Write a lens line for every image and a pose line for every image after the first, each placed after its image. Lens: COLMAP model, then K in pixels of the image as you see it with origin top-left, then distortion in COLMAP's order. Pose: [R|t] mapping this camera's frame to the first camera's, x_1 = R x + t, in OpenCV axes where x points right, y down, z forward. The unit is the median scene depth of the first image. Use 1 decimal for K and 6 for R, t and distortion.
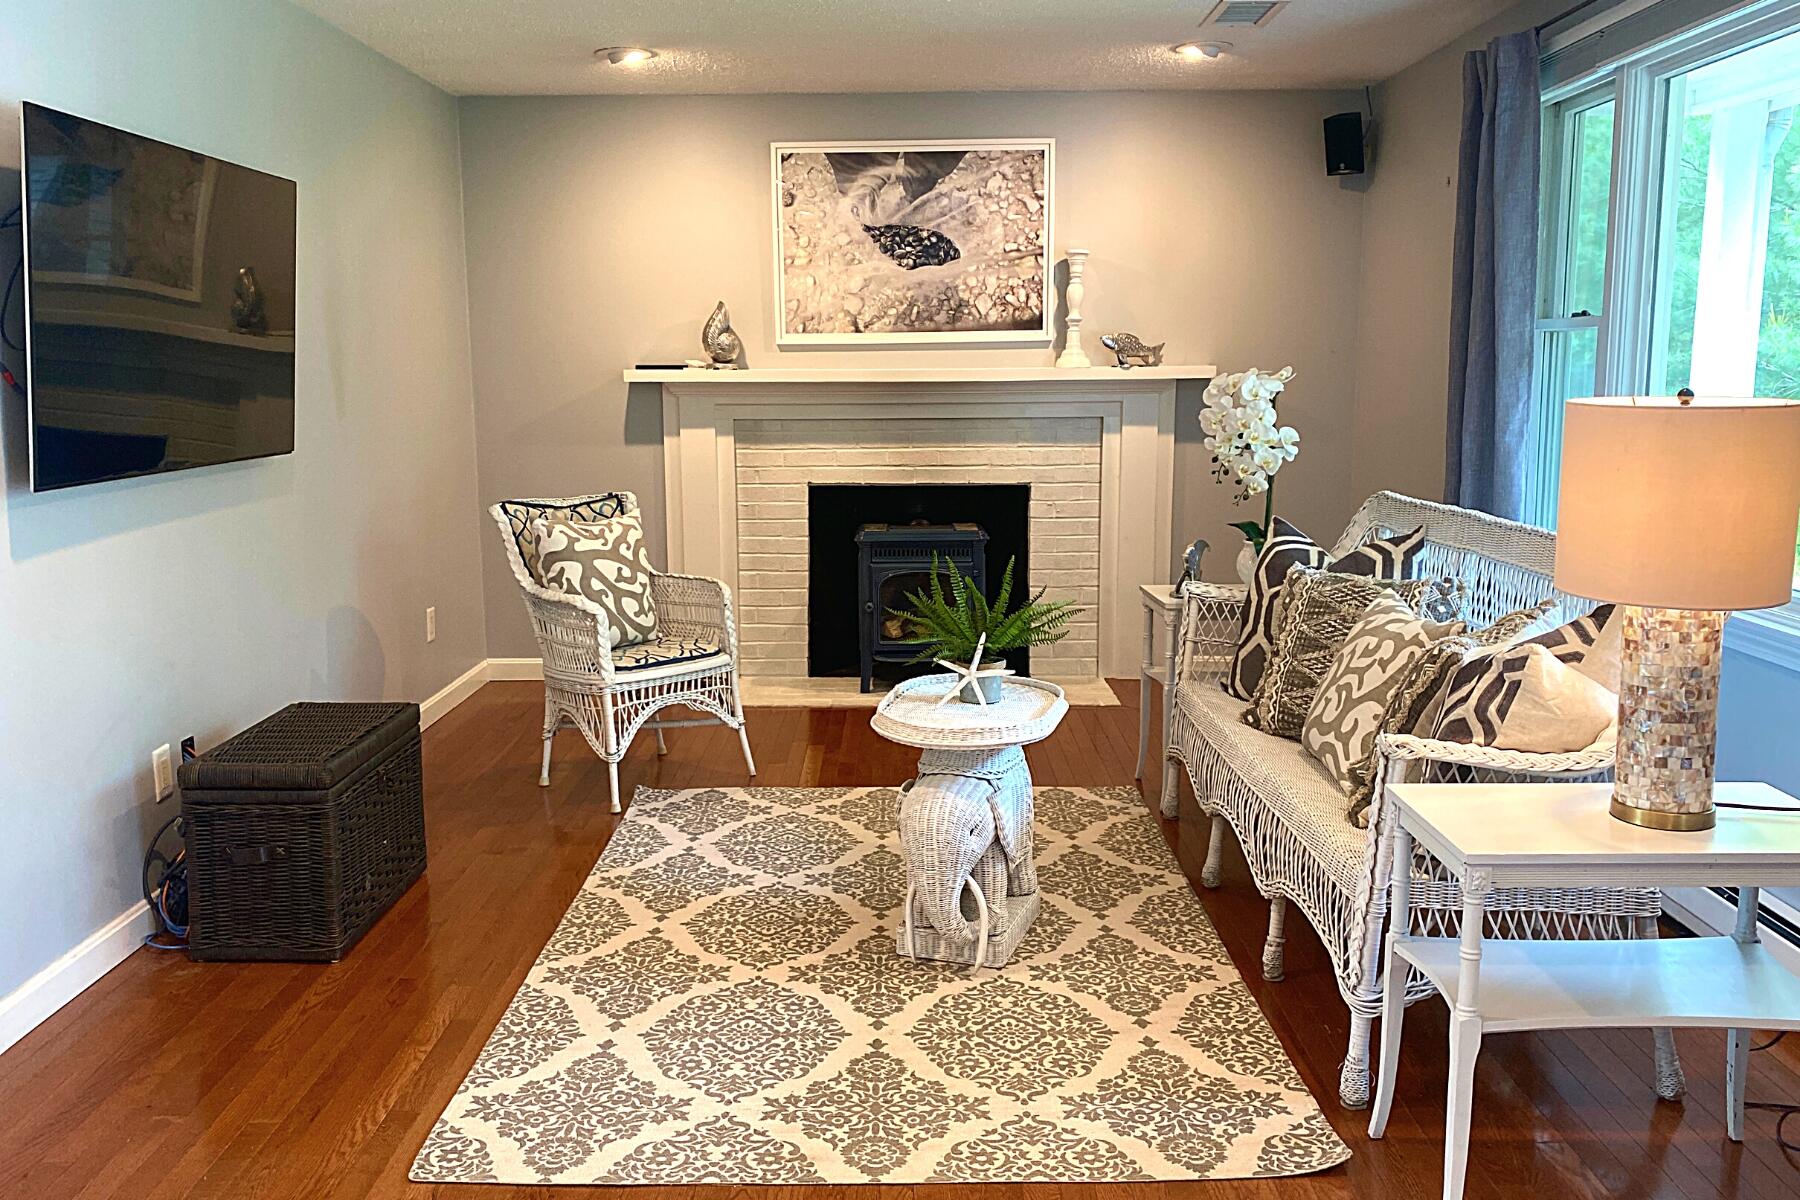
lens RADIAL K [[1454.9, 0, 900.0], [0, 1454.9, 600.0], [0, 0, 1]] dist [0.185568, -0.545437]
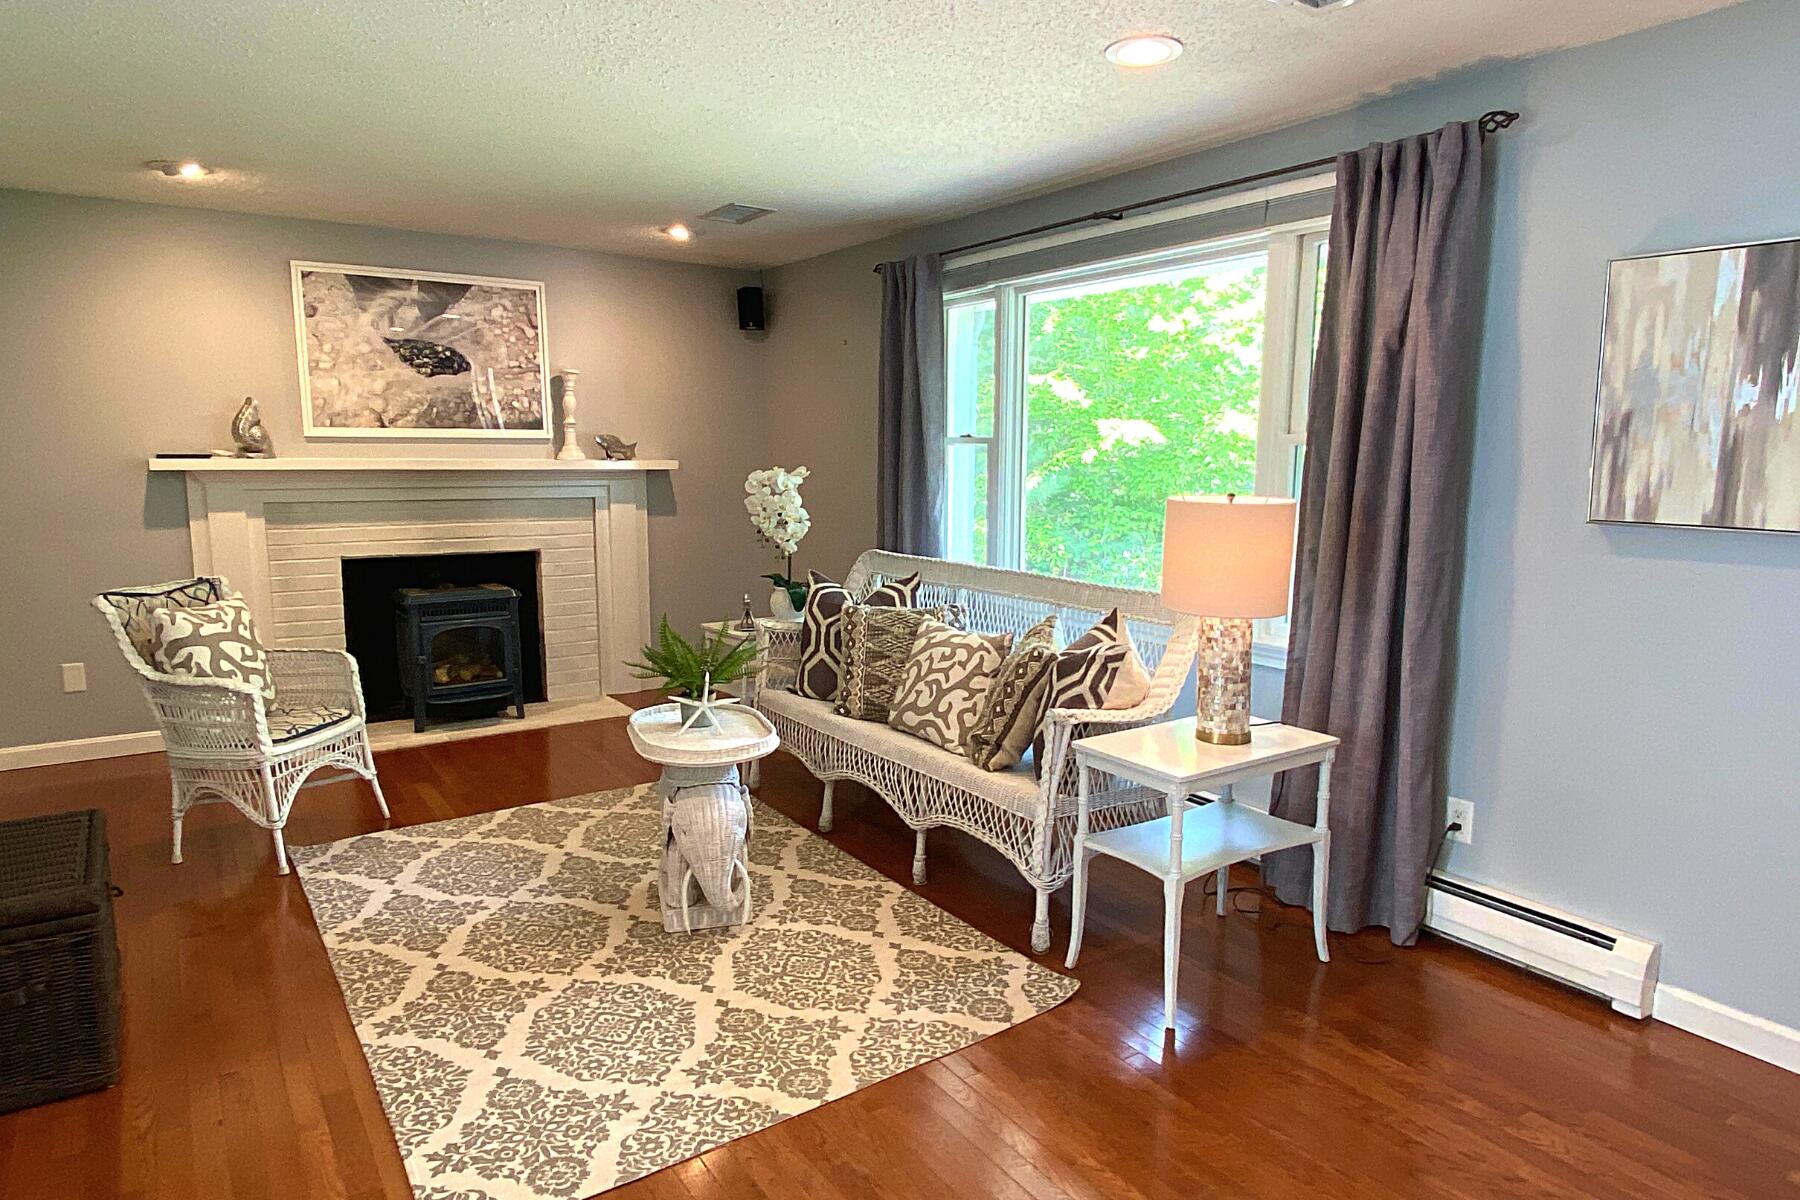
lens RADIAL K [[1048.0, 0, 884.9], [0, 1048.0, 610.9], [0, 0, 1]] dist [0.093791, -0.129832]
pose [[0.824249, -0.075068, 0.561229, -0.245424], [0.077841, 0.996785, 0.019005, -0.027717], [-0.560851, 0.028022, 0.827442, 0.094850]]
